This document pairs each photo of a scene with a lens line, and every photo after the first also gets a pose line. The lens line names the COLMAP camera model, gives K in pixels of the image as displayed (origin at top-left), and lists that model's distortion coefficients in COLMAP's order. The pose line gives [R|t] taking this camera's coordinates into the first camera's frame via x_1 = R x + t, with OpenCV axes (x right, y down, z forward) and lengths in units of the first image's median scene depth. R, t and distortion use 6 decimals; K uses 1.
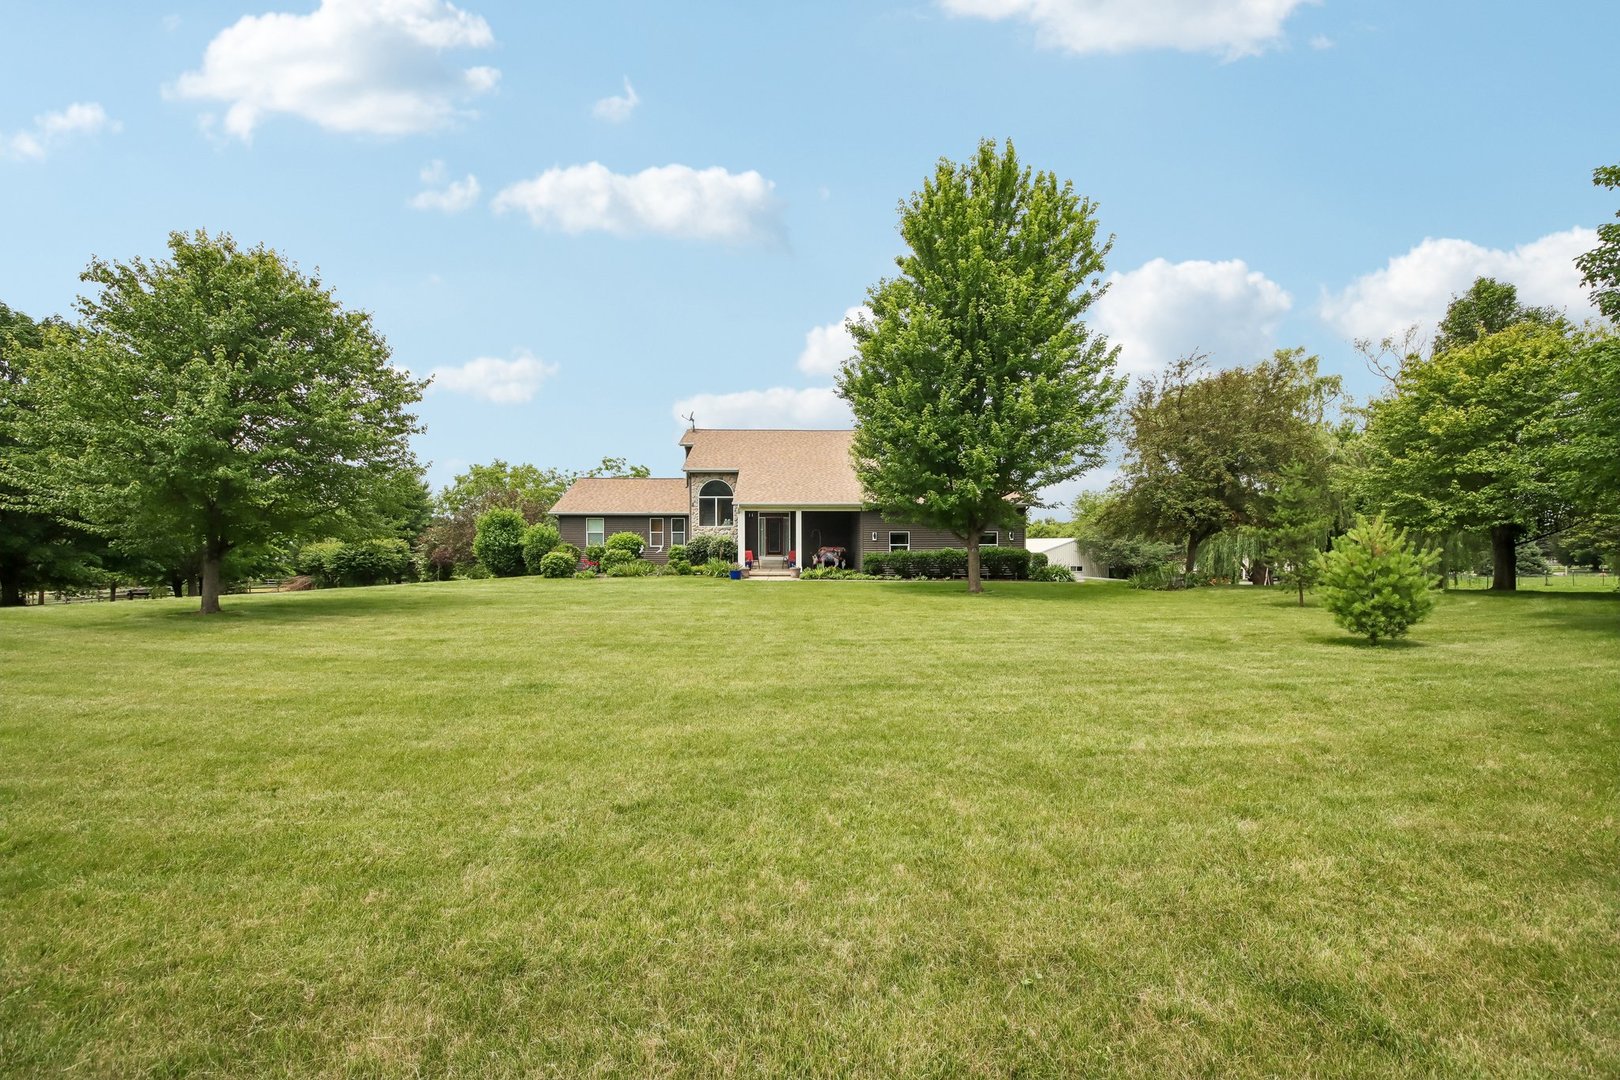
lens RADIAL K [[612.7, 0, 811.2], [0, 612.7, 541.4], [0, 0, 1]] dist [0.011433, -0.000167]
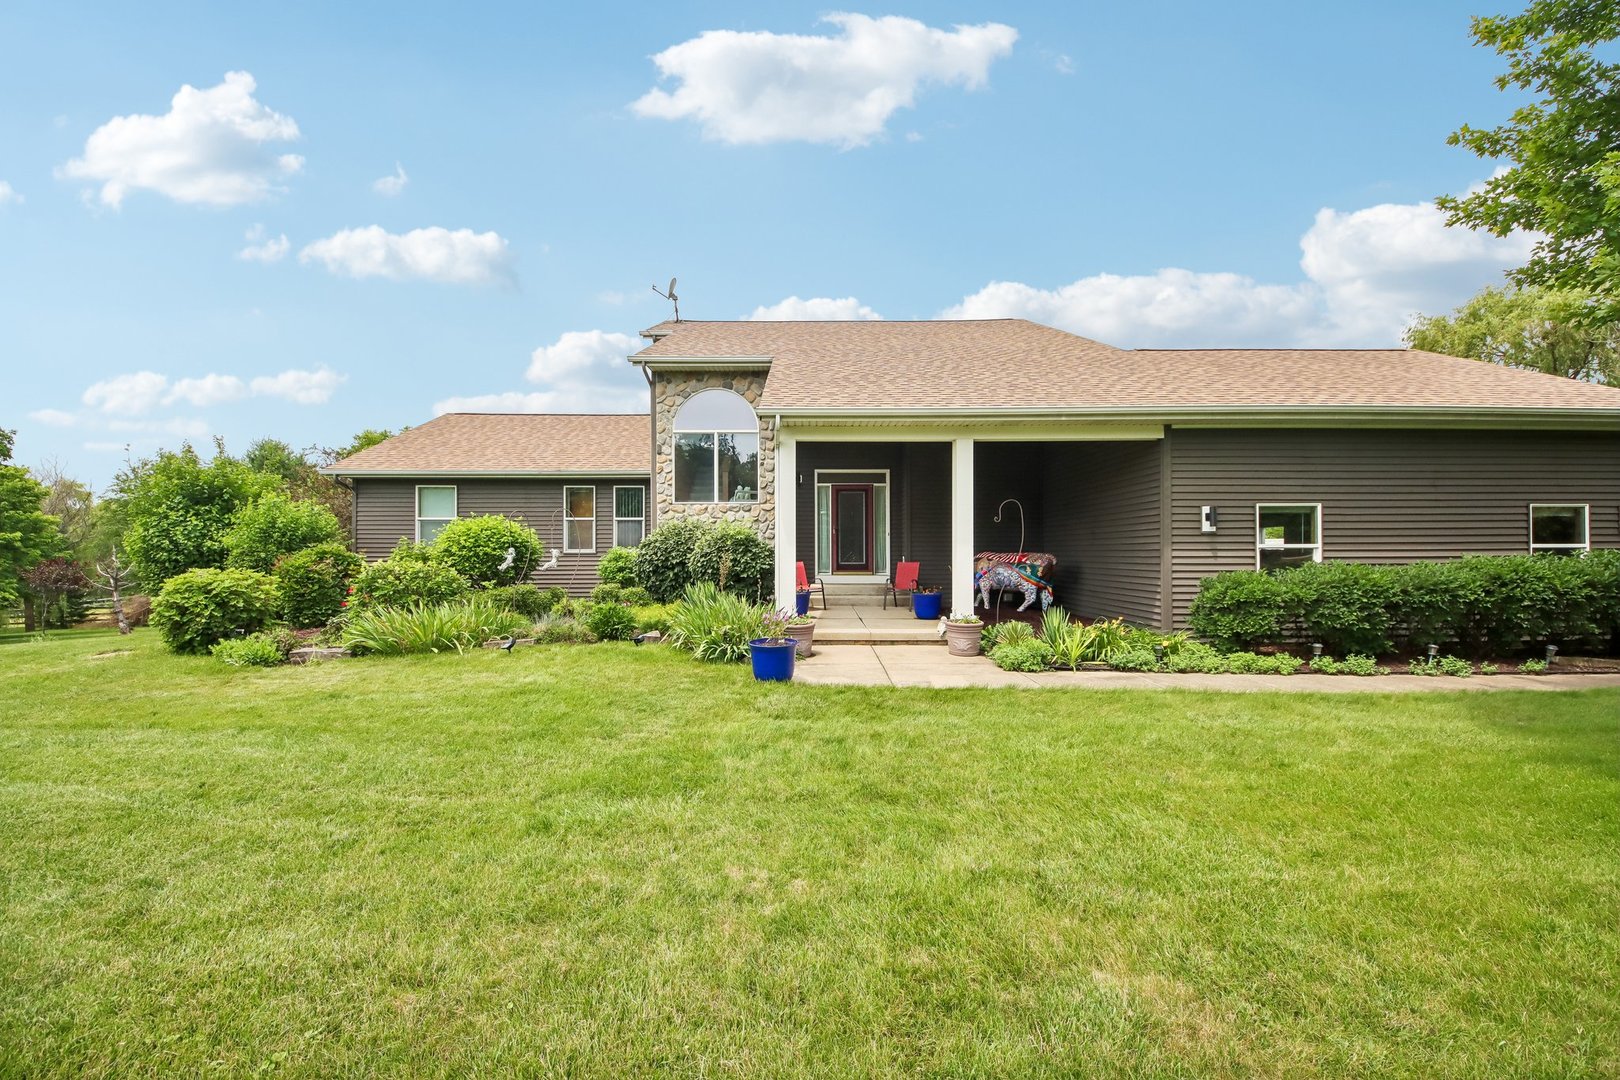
lens RADIAL K [[612.7, 0, 801.9], [0, 612.7, 543.2], [0, 0, 1]] dist [0.011433, -0.000167]
pose [[0.999108, -0.000618, -0.042215, -0.089264], [0.000364, 0.999982, -0.006027, 0.005796], [0.042218, 0.006006, 0.999090, 0.661481]]
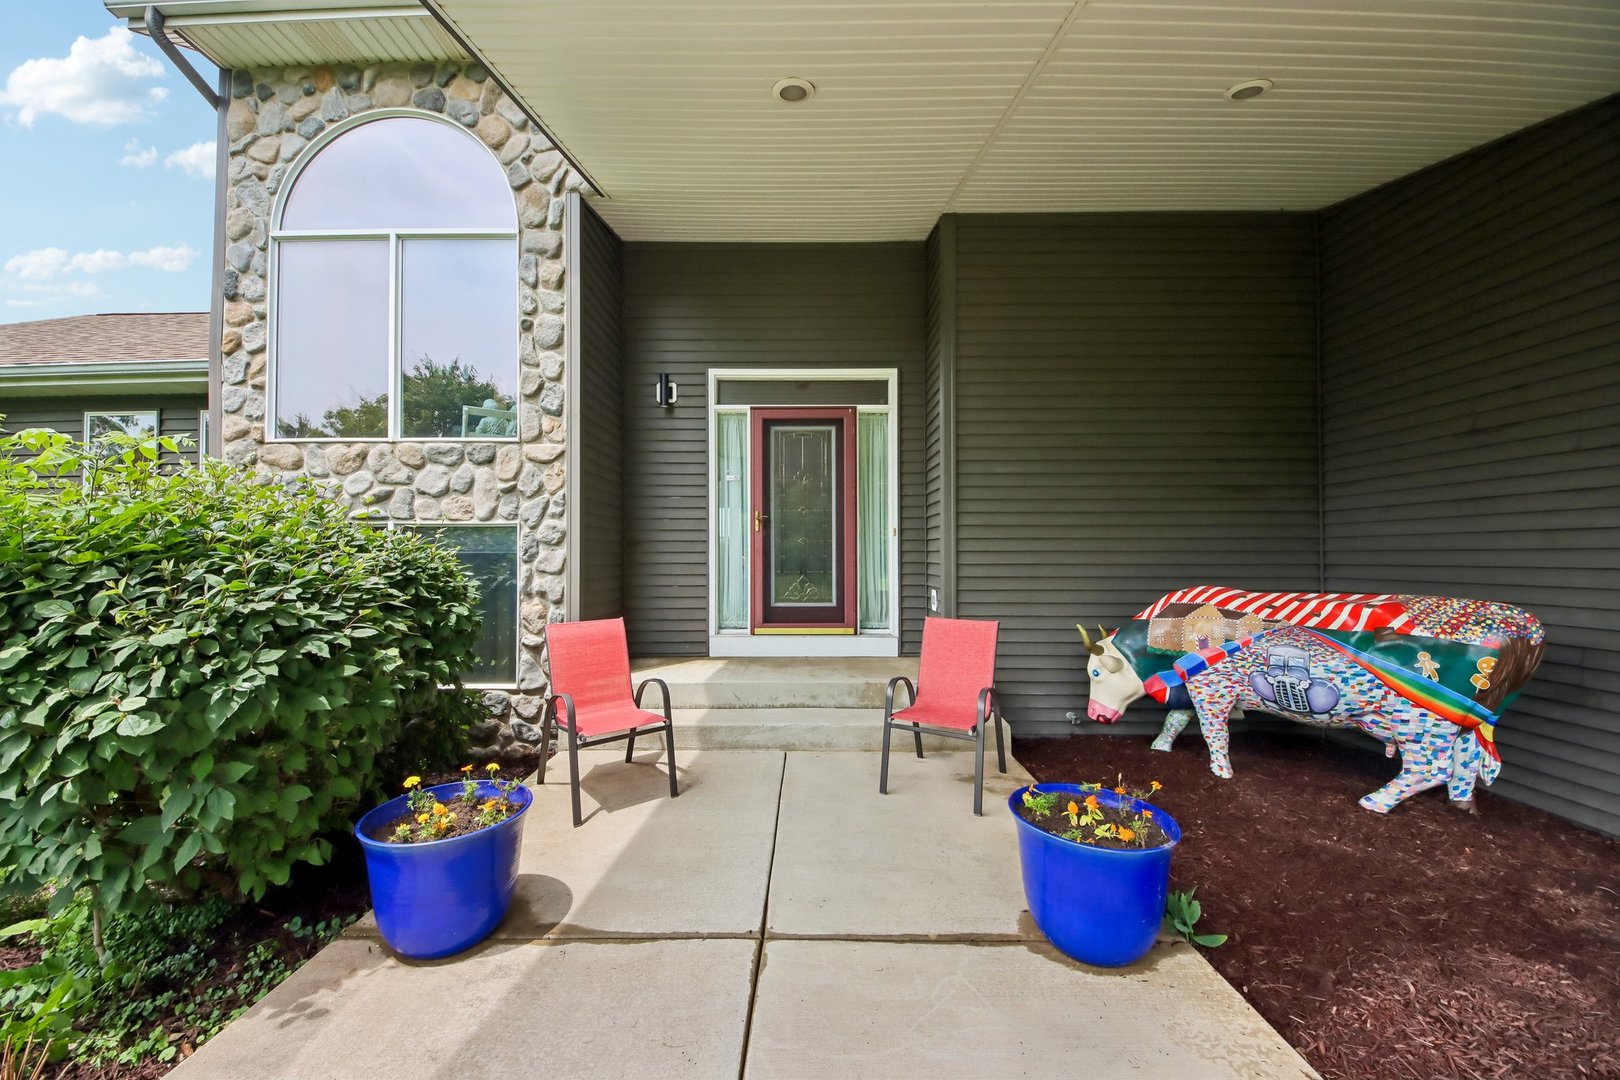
lens RADIAL K [[612.7, 0, 803.3], [0, 612.7, 539.3], [0, 0, 1]] dist [0.011433, -0.000167]
pose [[0.998879, -0.001274, -0.047310, -0.060207], [0.000434, 0.999842, -0.017774, 0.001283], [0.047325, 0.017733, 0.998722, 0.960270]]
